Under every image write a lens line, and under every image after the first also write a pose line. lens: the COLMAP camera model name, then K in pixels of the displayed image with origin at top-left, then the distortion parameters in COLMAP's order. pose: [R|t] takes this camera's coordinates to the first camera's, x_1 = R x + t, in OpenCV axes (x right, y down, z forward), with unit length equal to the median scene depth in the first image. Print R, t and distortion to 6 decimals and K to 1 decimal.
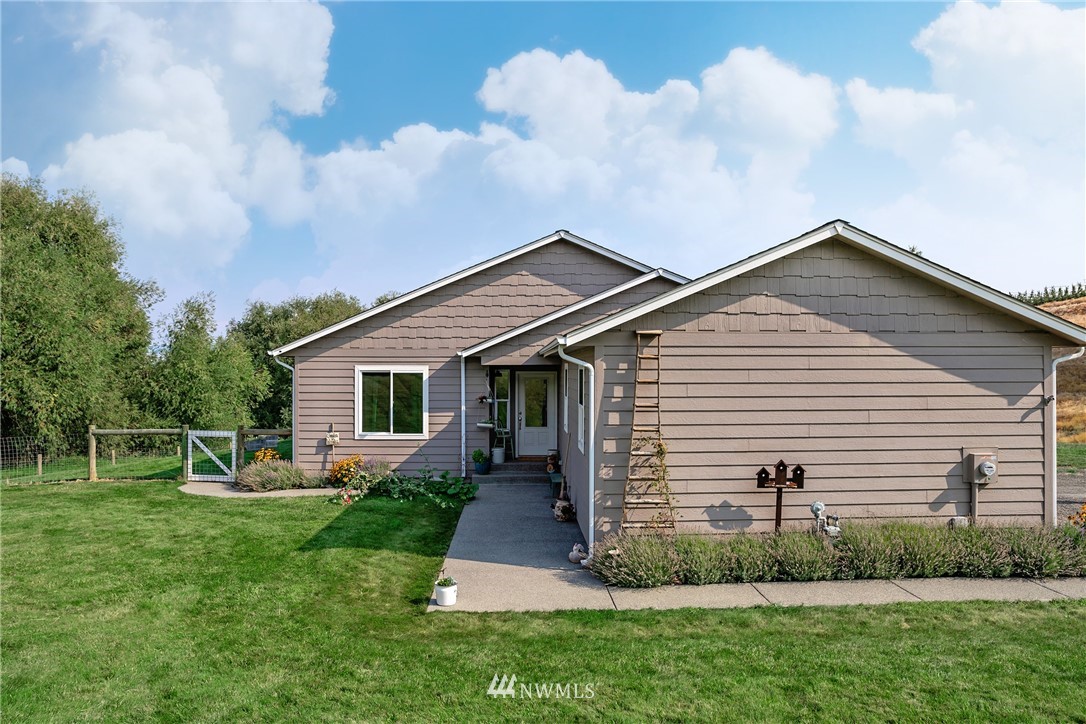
lens RADIAL K [[756.7, 0, 543.0], [0, 756.7, 362.0], [0, 0, 1]] dist [-0.115031, 0.088303]
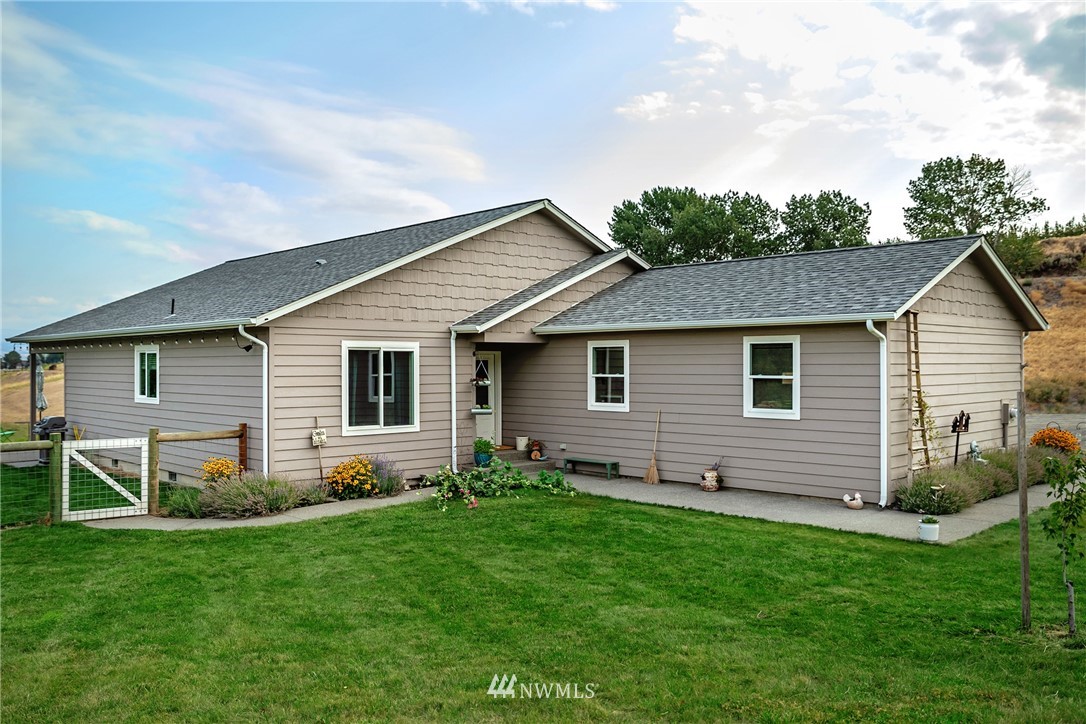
lens RADIAL K [[872.7, 0, 543.0], [0, 872.7, 362.0], [0, 0, 1]] dist [-0.036514, -0.001180]
pose [[0.744357, -0.000654, 0.667782, -0.693782], [-0.002017, 0.999993, 0.003228, 0.023293], [-0.667779, -0.003750, 0.744350, 0.197263]]
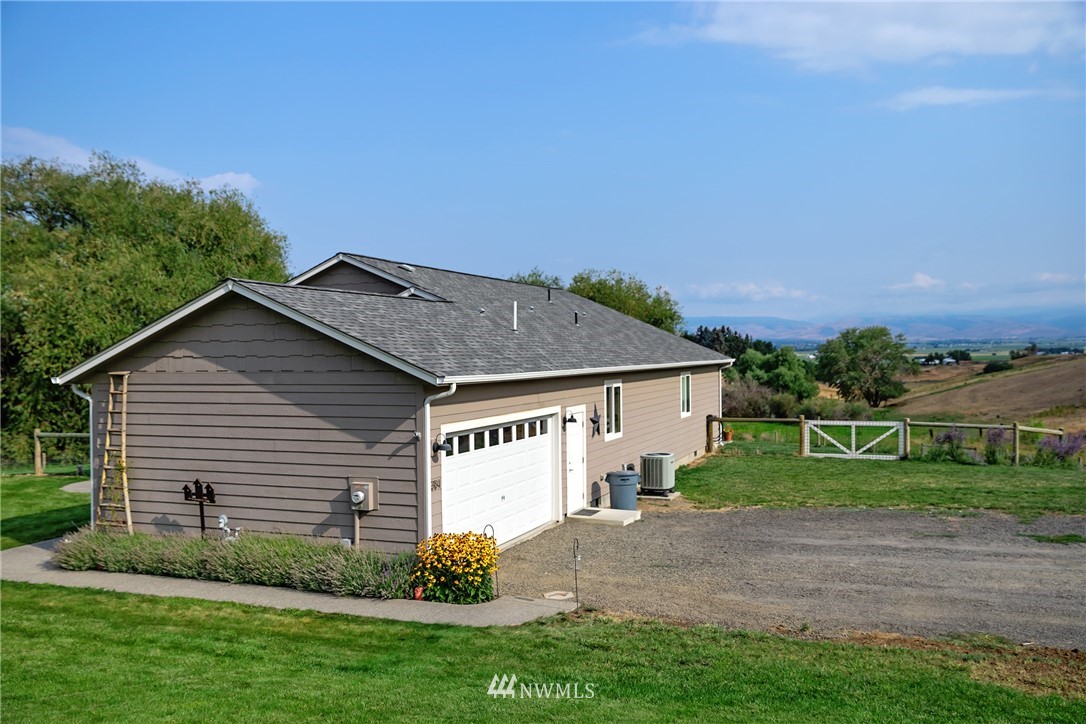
lens RADIAL K [[971.2, 0, 543.0], [0, 971.2, 362.0], [0, 0, 1]] dist [0.005462, 0.002827]
pose [[0.909439, -0.004415, -0.415813, 0.824515], [0.013795, 0.999714, 0.019558, -0.045141], [0.415608, -0.023523, 0.909240, -0.111308]]
